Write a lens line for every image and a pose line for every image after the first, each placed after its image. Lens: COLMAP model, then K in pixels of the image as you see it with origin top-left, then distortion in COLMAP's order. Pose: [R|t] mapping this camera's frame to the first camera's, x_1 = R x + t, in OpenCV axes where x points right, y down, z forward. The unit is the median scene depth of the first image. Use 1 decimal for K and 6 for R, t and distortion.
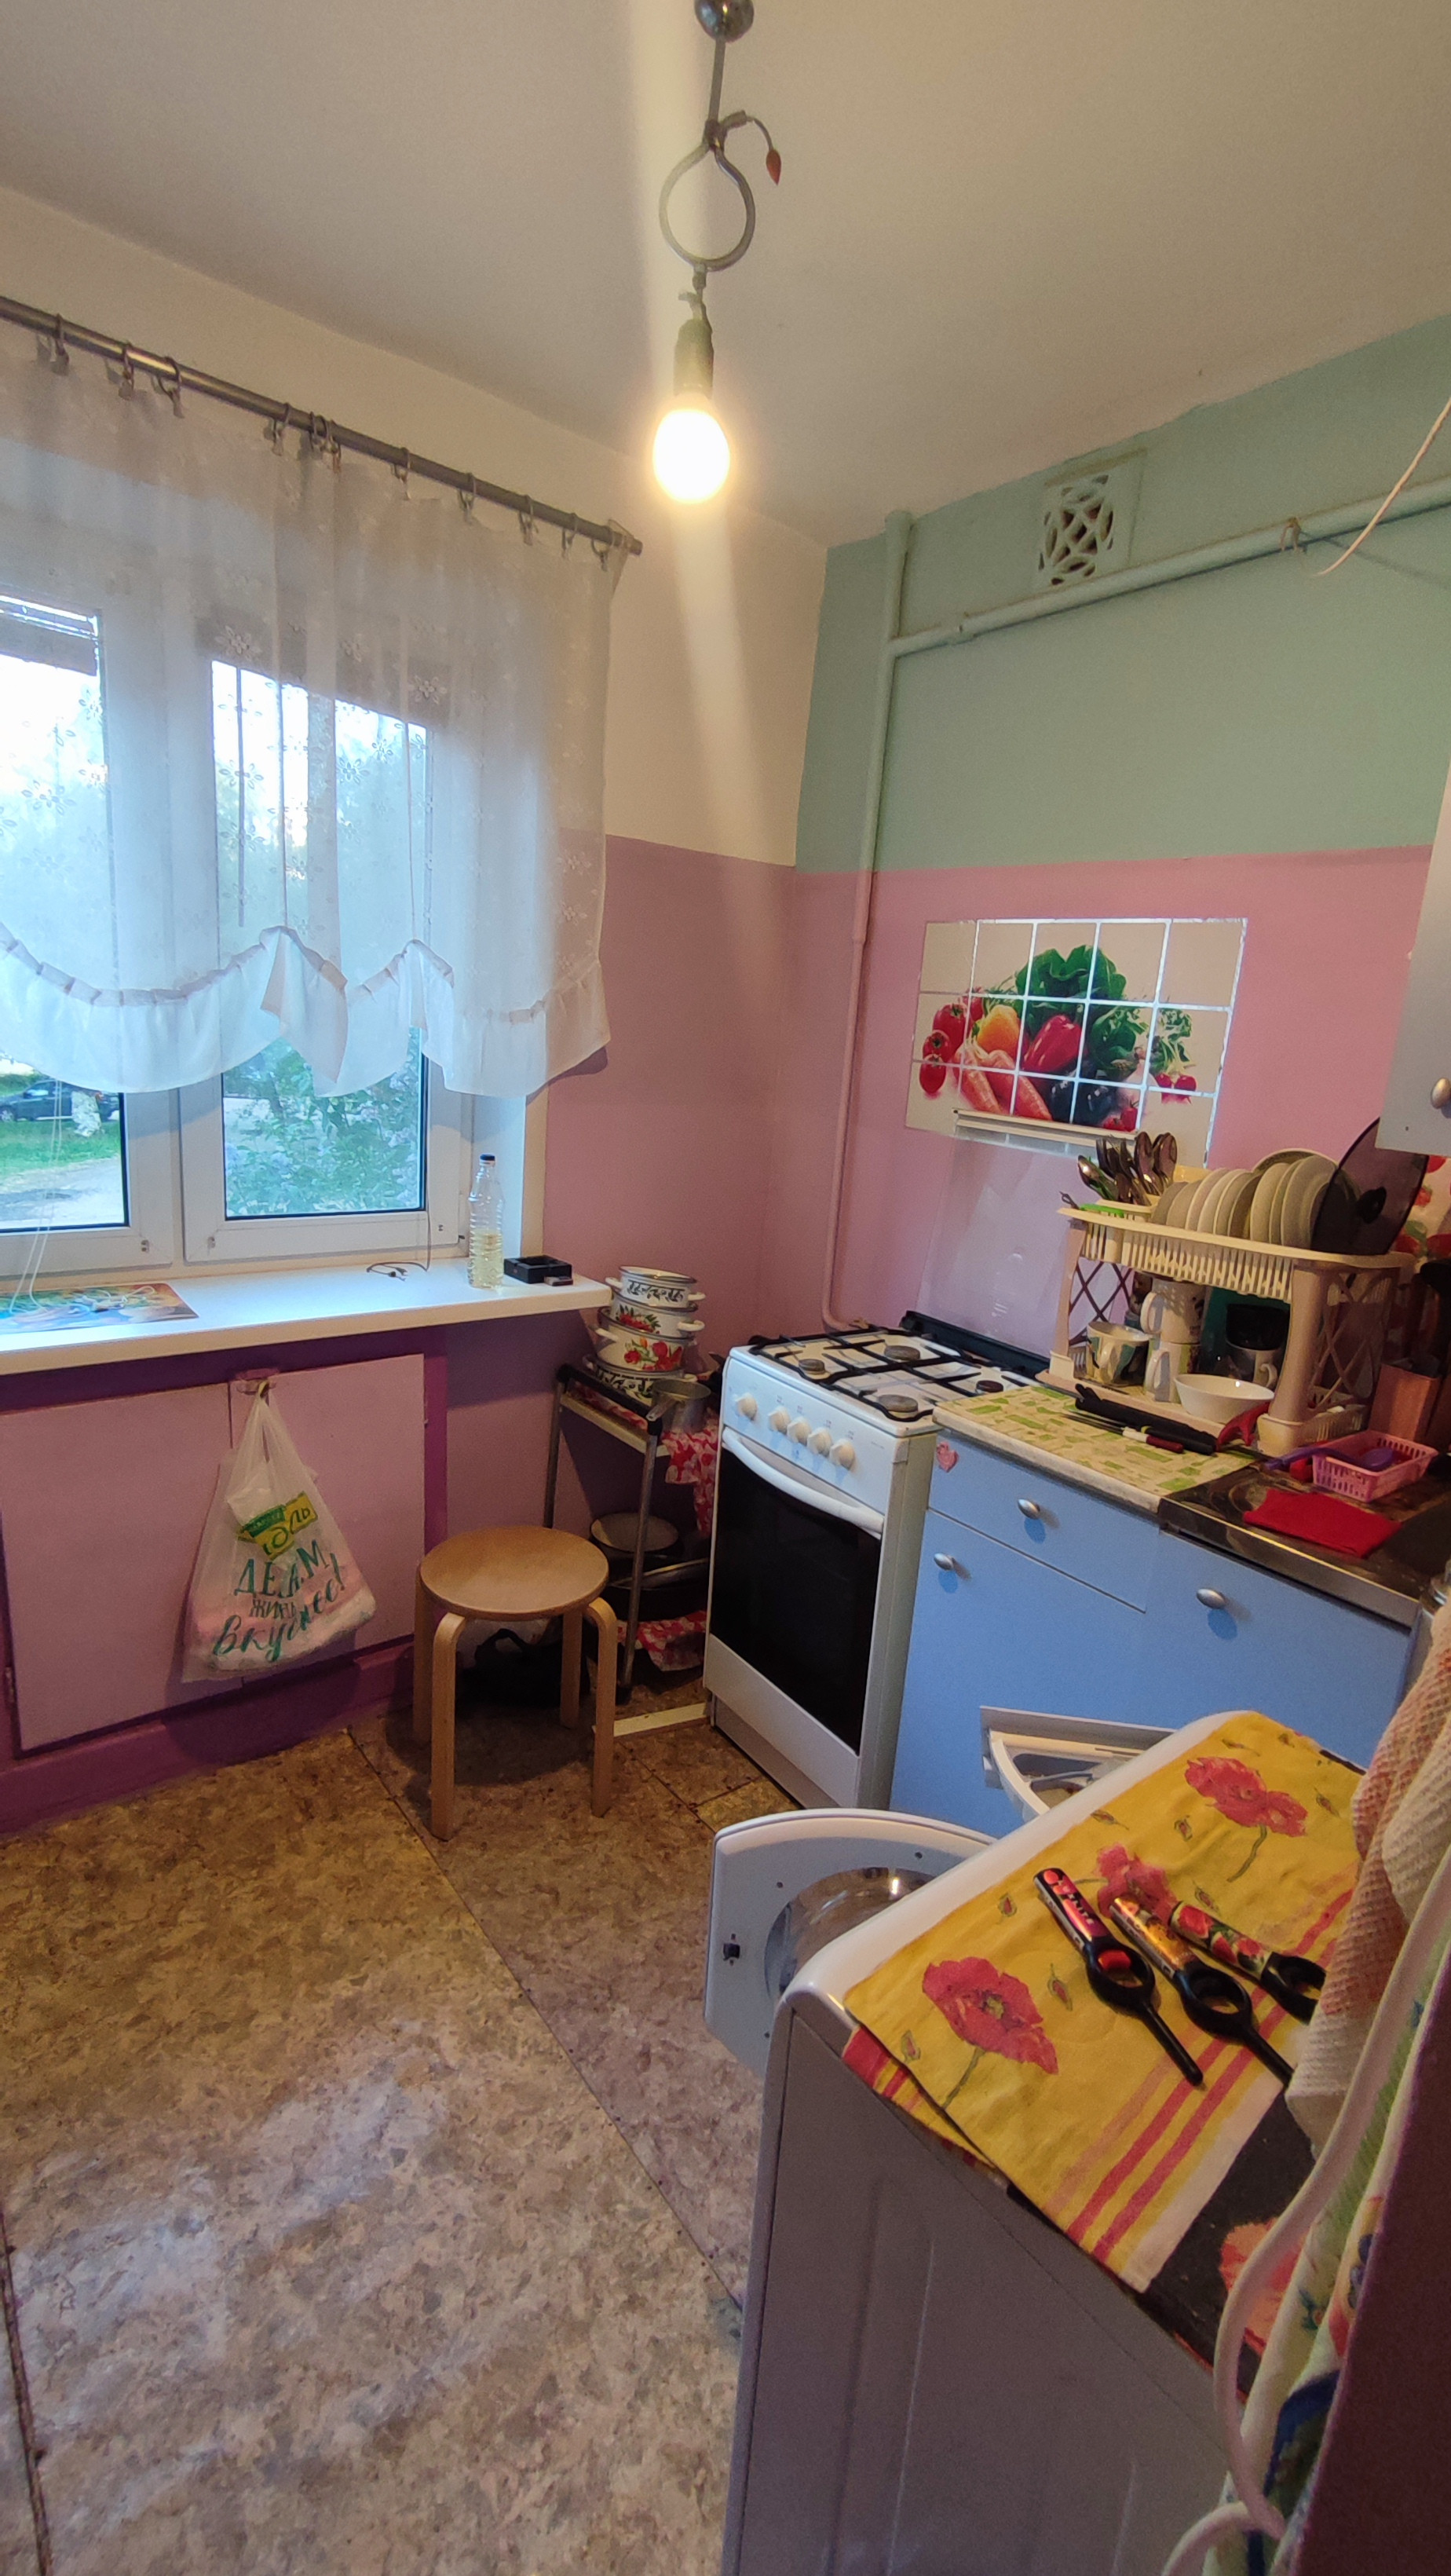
lens RADIAL K [[1152.2, 0, 745.6], [0, 1152.2, 1295.9], [0, 0, 1]] dist [-0.019246, 0.007877]
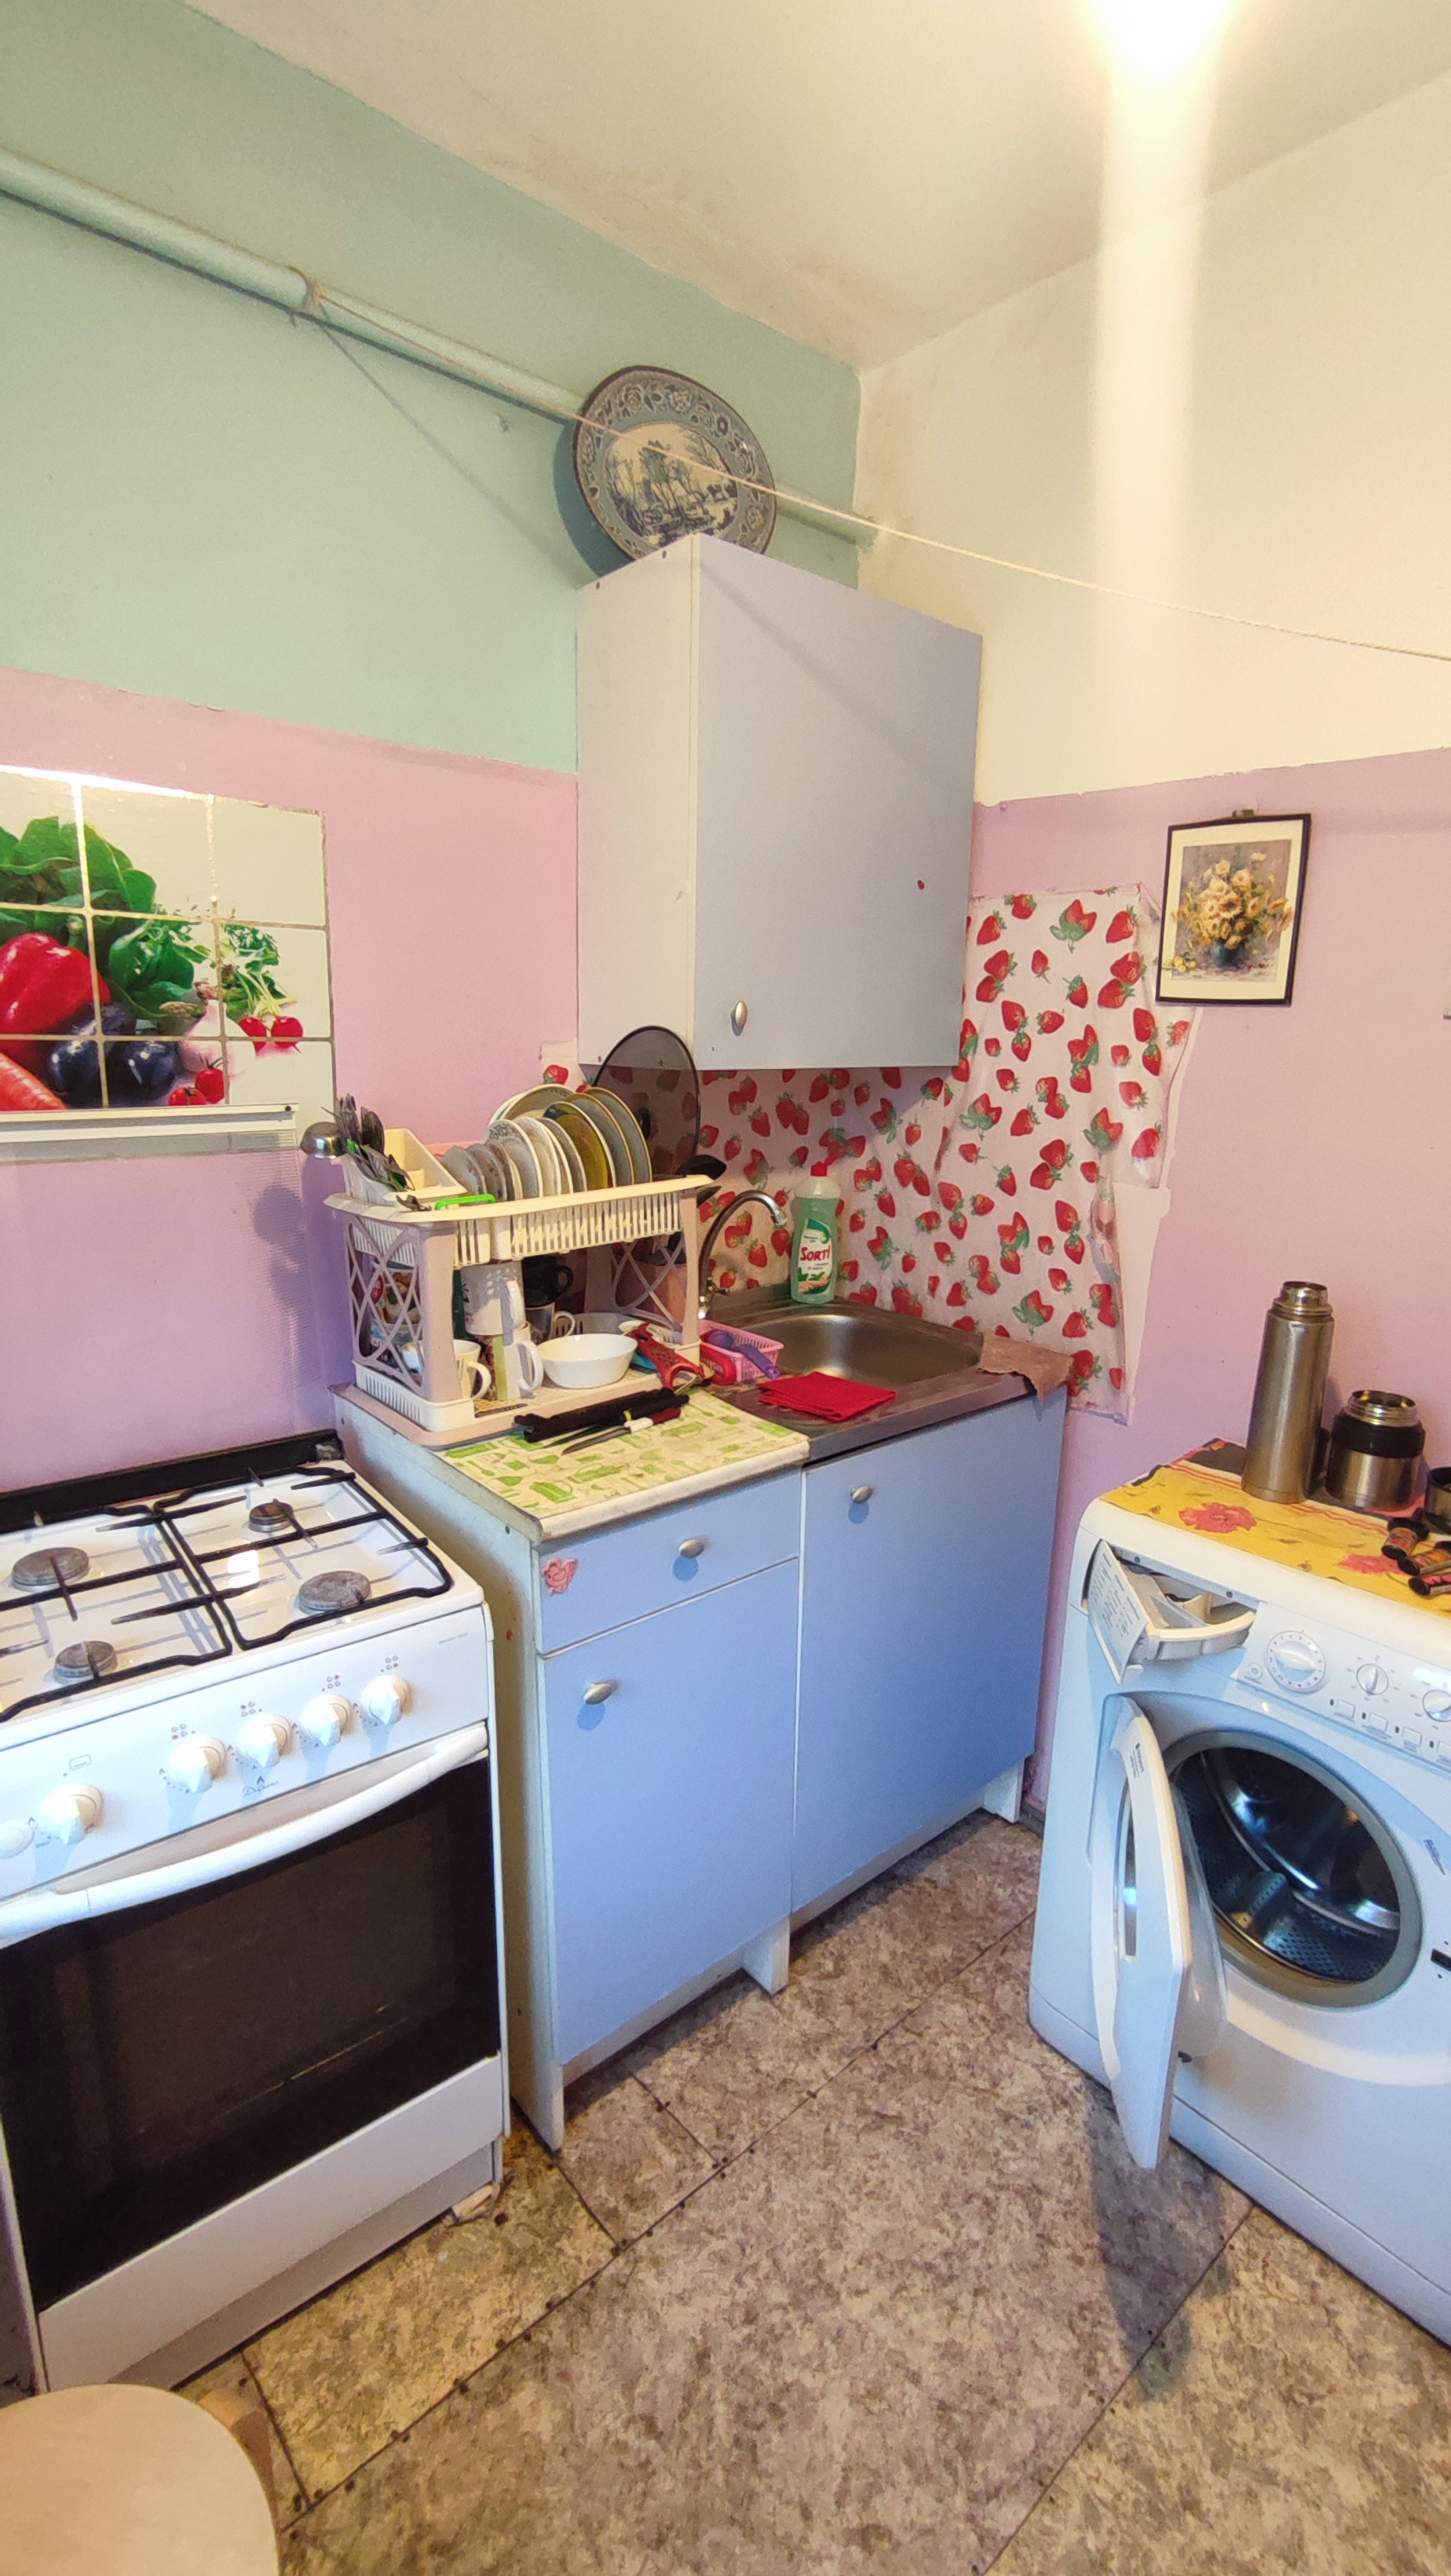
lens RADIAL K [[1152.2, 0, 731.1], [0, 1152.2, 1293.4], [0, 0, 1]] dist [-0.019246, 0.007877]
pose [[-0.046335, -0.306266, 0.950818, -0.450737], [0.206593, 0.928323, 0.309088, -0.218913], [-0.977329, 0.210754, 0.020259, 0.821480]]
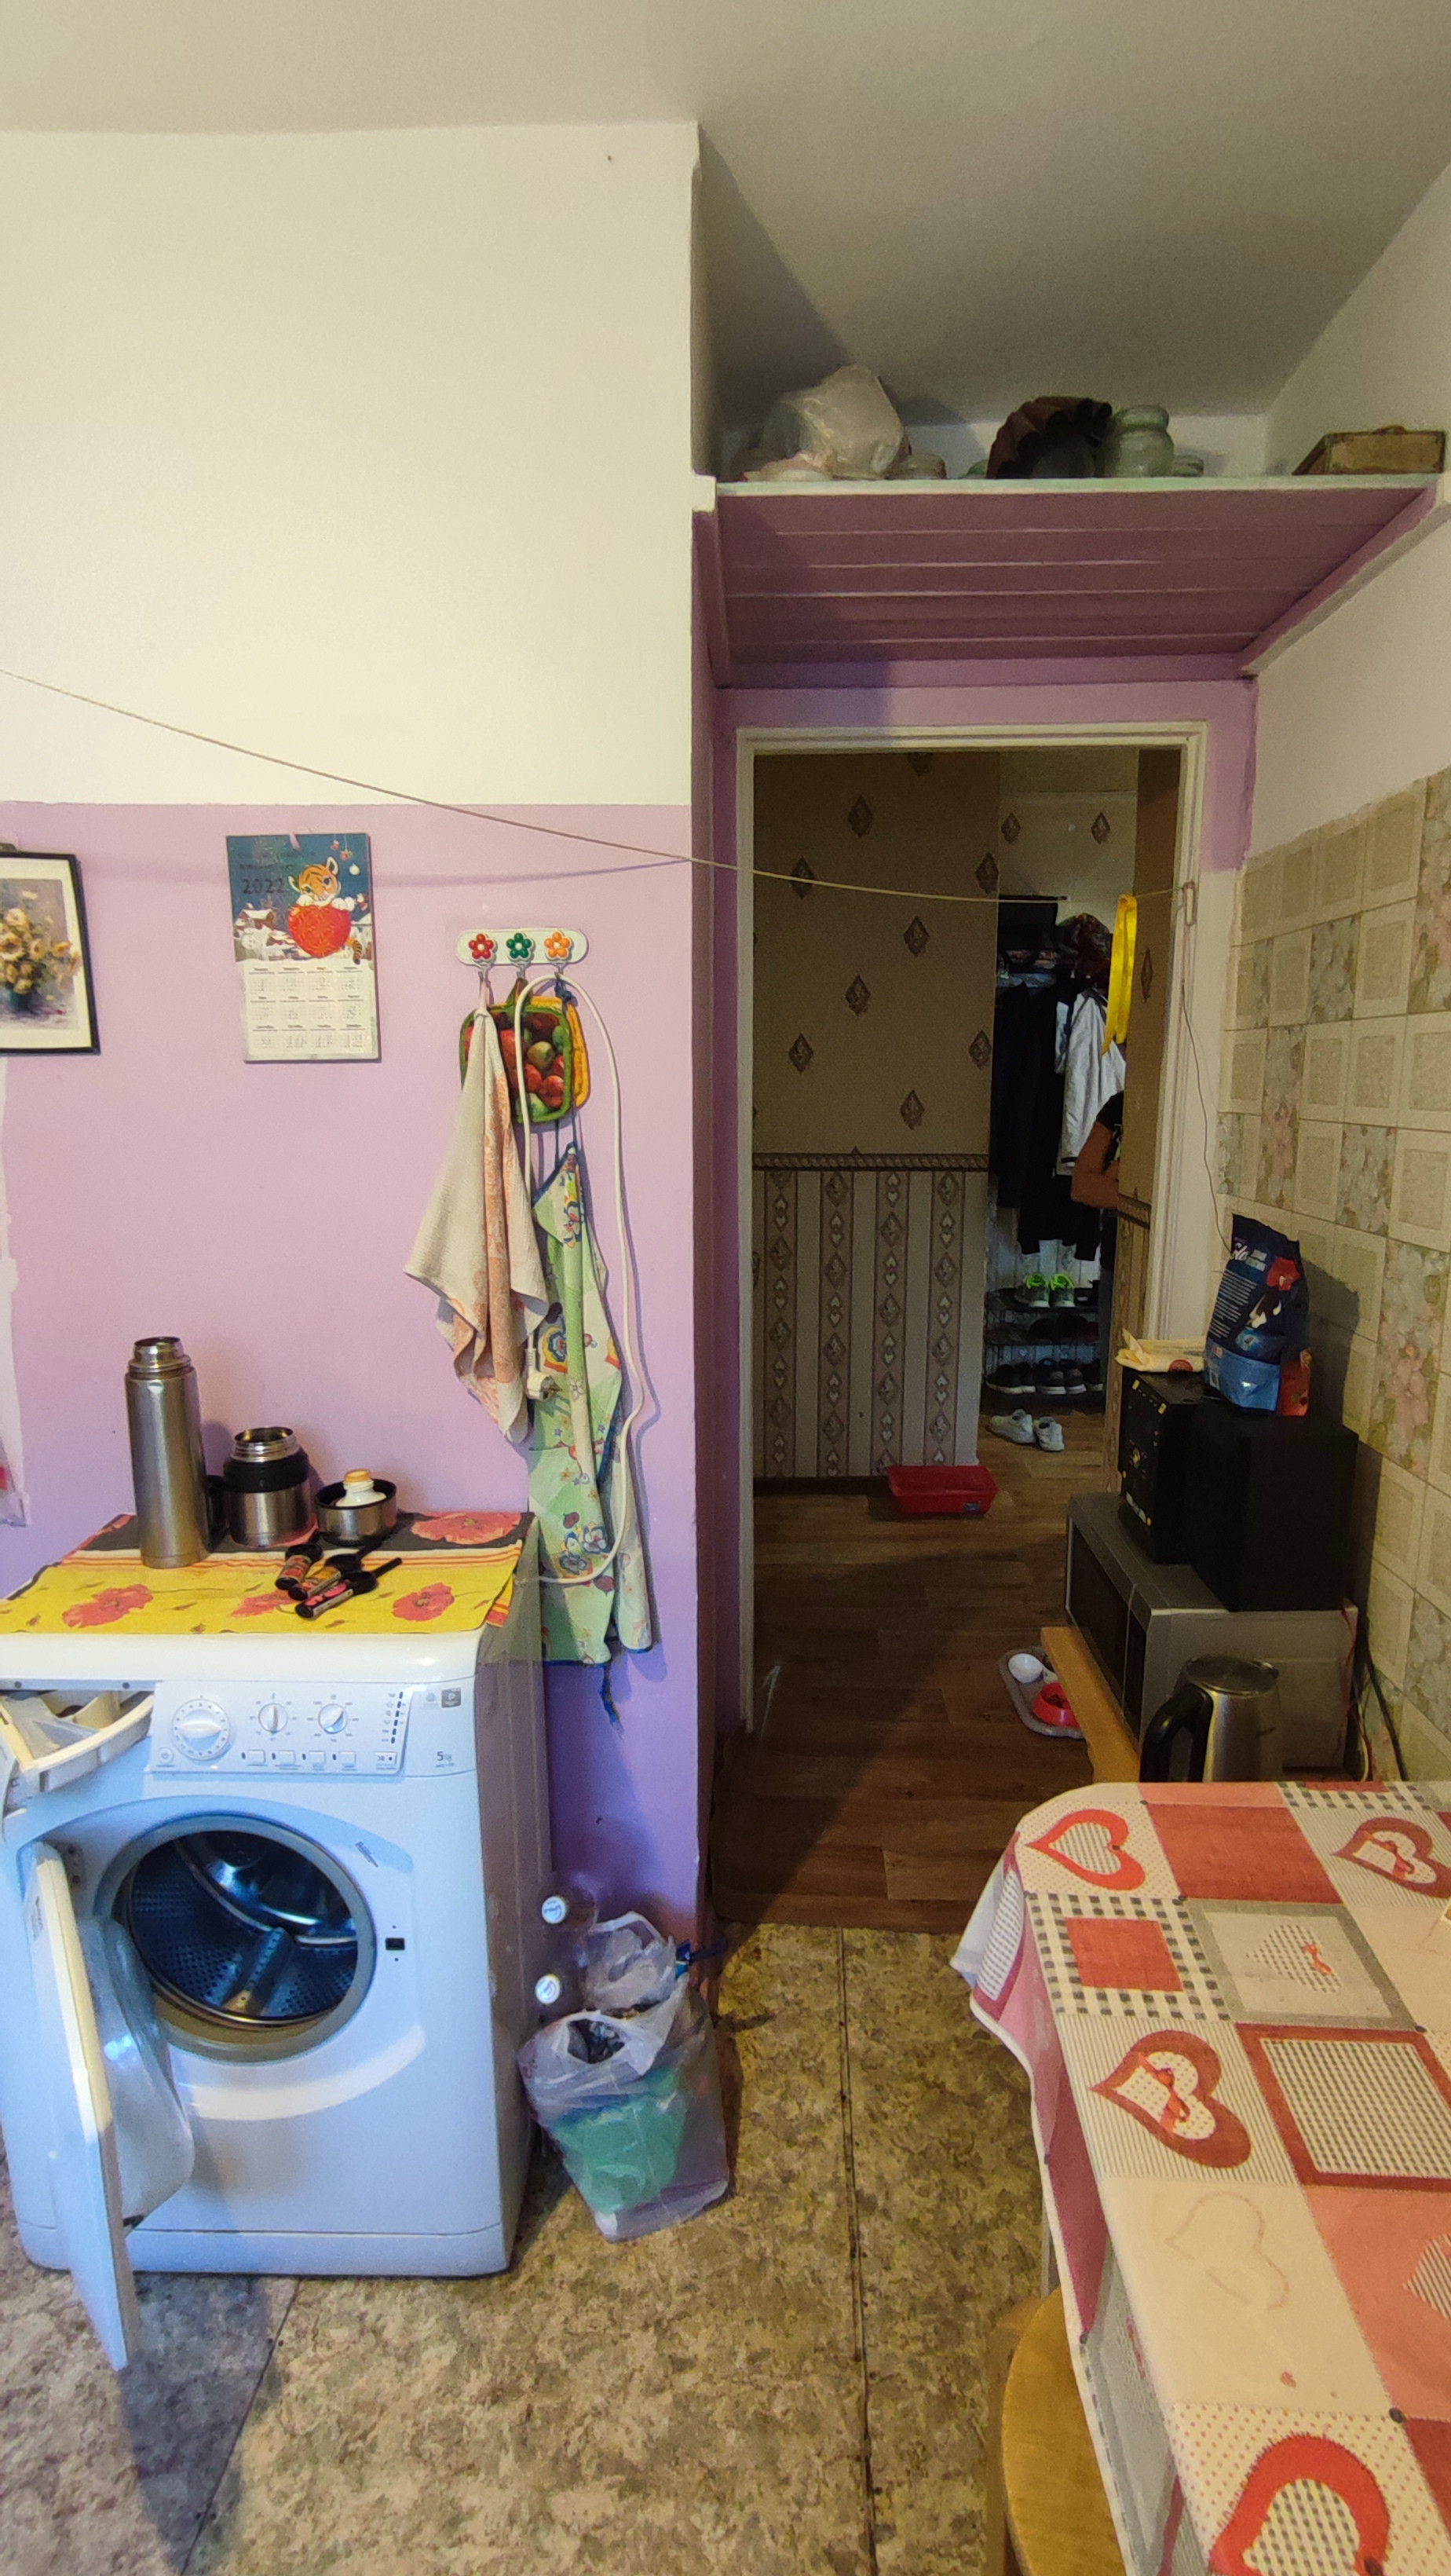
lens RADIAL K [[1152.2, 0, 746.9], [0, 1152.2, 1292.9], [0, 0, 1]] dist [-0.019246, 0.007877]
pose [[-0.766006, -0.197321, 0.611800, -0.477942], [0.086534, 0.911410, 0.402298, -0.200609], [-0.636983, 0.361103, -0.681070, 0.708133]]
